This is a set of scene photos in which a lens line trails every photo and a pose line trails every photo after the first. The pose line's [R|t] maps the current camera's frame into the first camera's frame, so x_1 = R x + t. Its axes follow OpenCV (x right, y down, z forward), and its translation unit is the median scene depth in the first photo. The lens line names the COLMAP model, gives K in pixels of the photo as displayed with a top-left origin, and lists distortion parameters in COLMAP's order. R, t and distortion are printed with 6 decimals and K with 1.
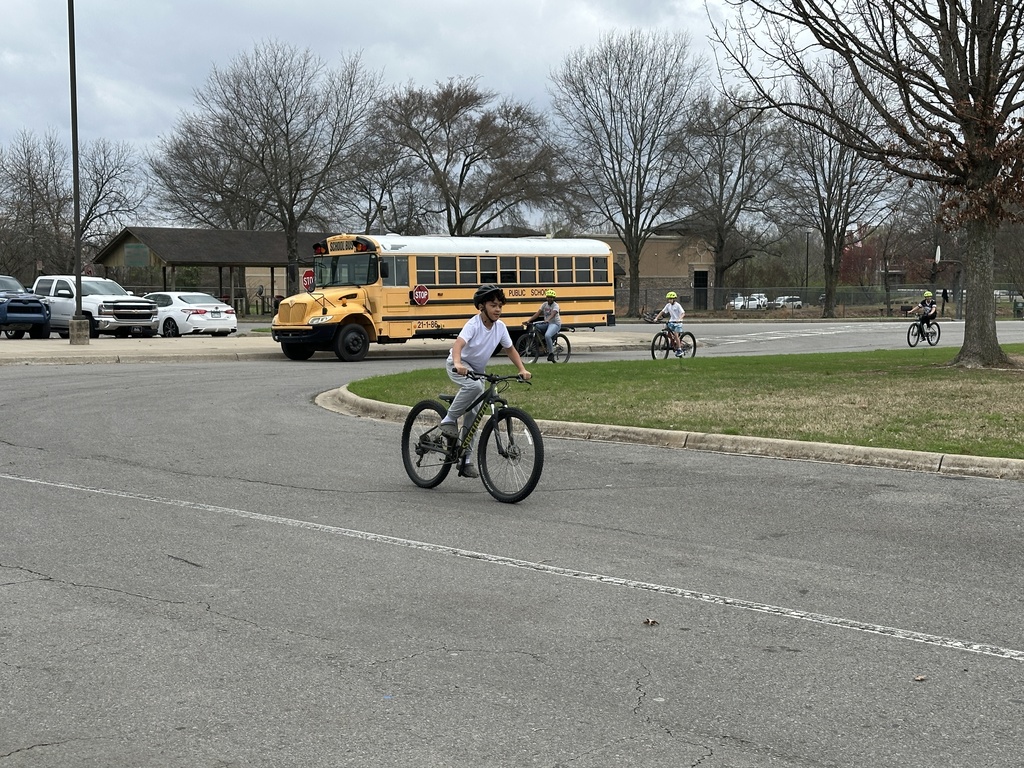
lens RADIAL K [[1498.5, 0, 513.0], [0, 1498.5, 378.2], [0, 0, 1]] dist [0.131274, 0.000000]
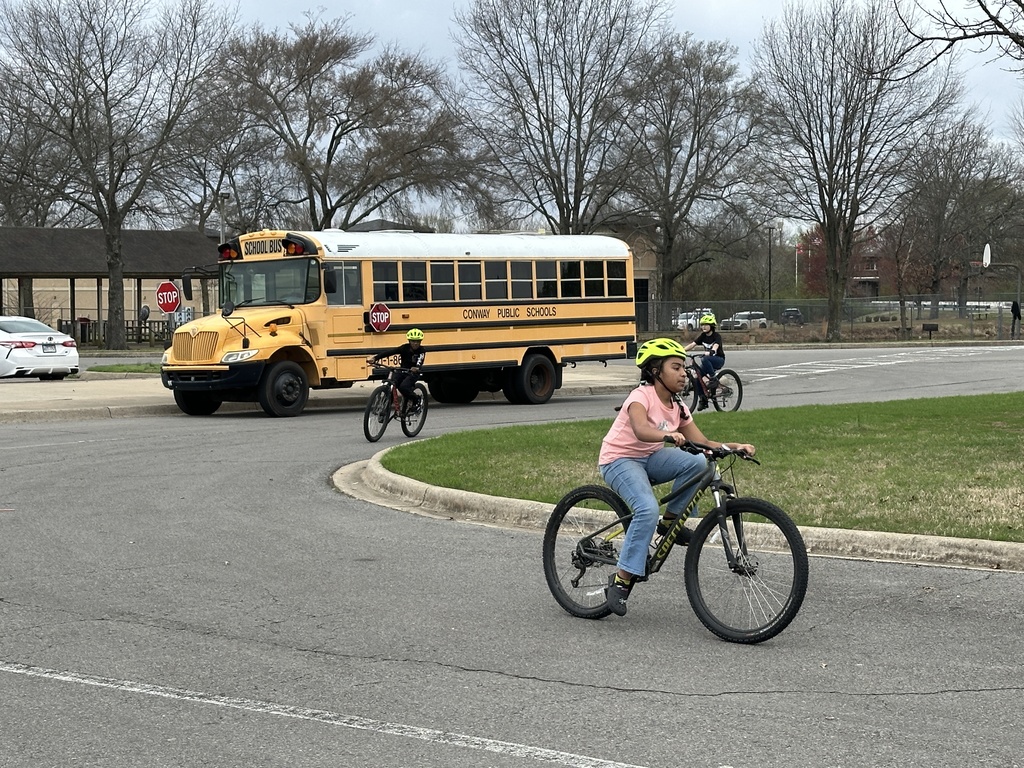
lens RADIAL K [[1971.8, 0, 525.7], [0, 1971.8, 361.7], [0, 0, 1]] dist [0.135603, 0.000000]
pose [[0.995815, -0.011610, 0.090655, -0.069377], [0.014305, 0.999473, -0.029139, -0.007338], [-0.090269, 0.030314, 0.995456, 0.086940]]
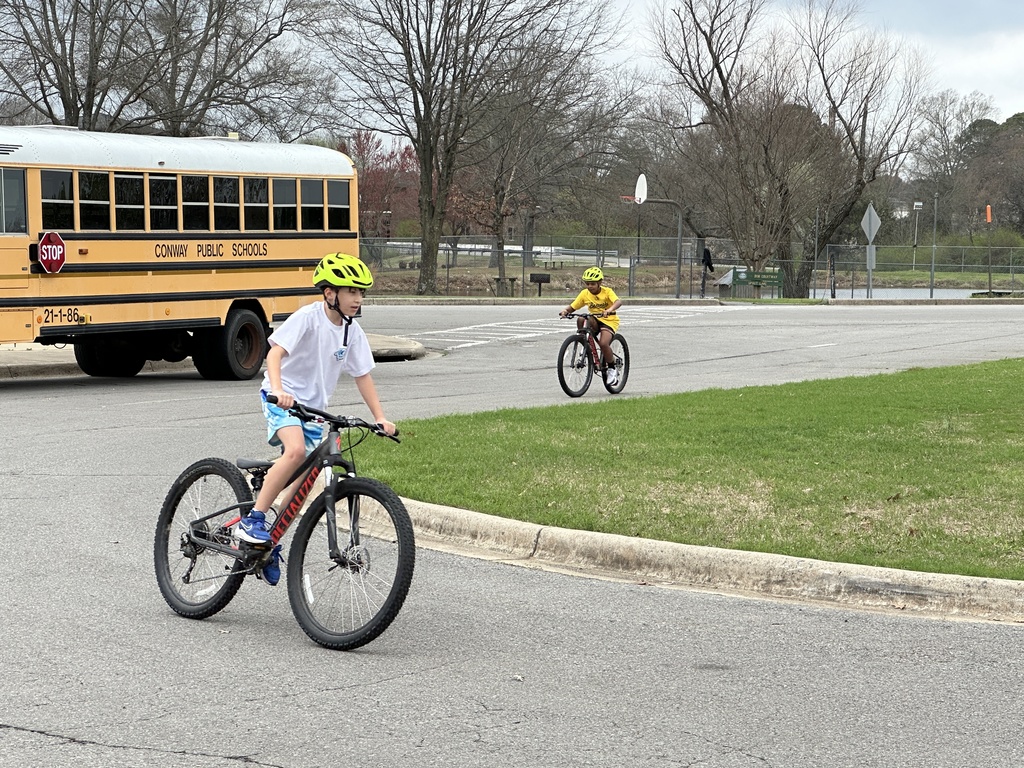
lens RADIAL K [[2510.9, 0, 497.3], [0, 2510.9, 358.1], [0, 0, 1]] dist [0.247043, 0.000000]
pose [[0.946011, -0.000561, 0.324133, -0.167676], [0.003960, 0.999944, -0.009825, -0.012803], [-0.324109, 0.010578, 0.945960, 0.185675]]
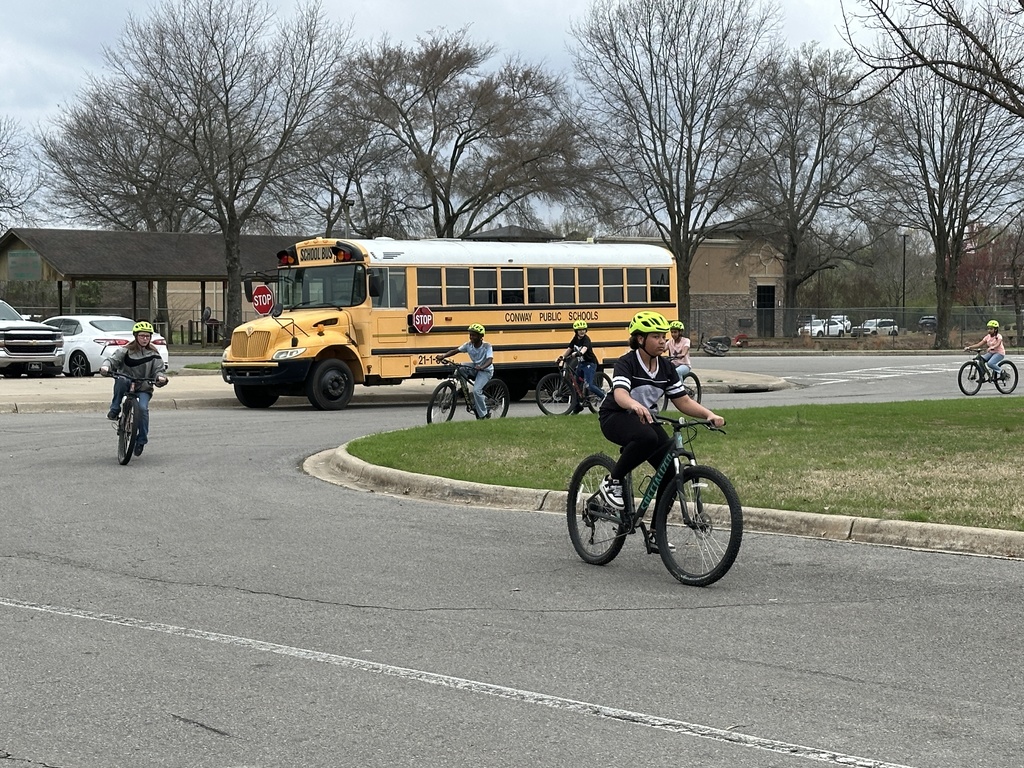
lens RADIAL K [[1971.8, 0, 518.2], [0, 1971.8, 369.0], [0, 0, 1]] dist [0.135603, 0.000000]
pose [[0.999982, -0.000547, 0.005949, -0.018188], [0.000717, 0.999586, -0.028748, -0.002856], [-0.005931, 0.028752, 0.999569, 0.023981]]
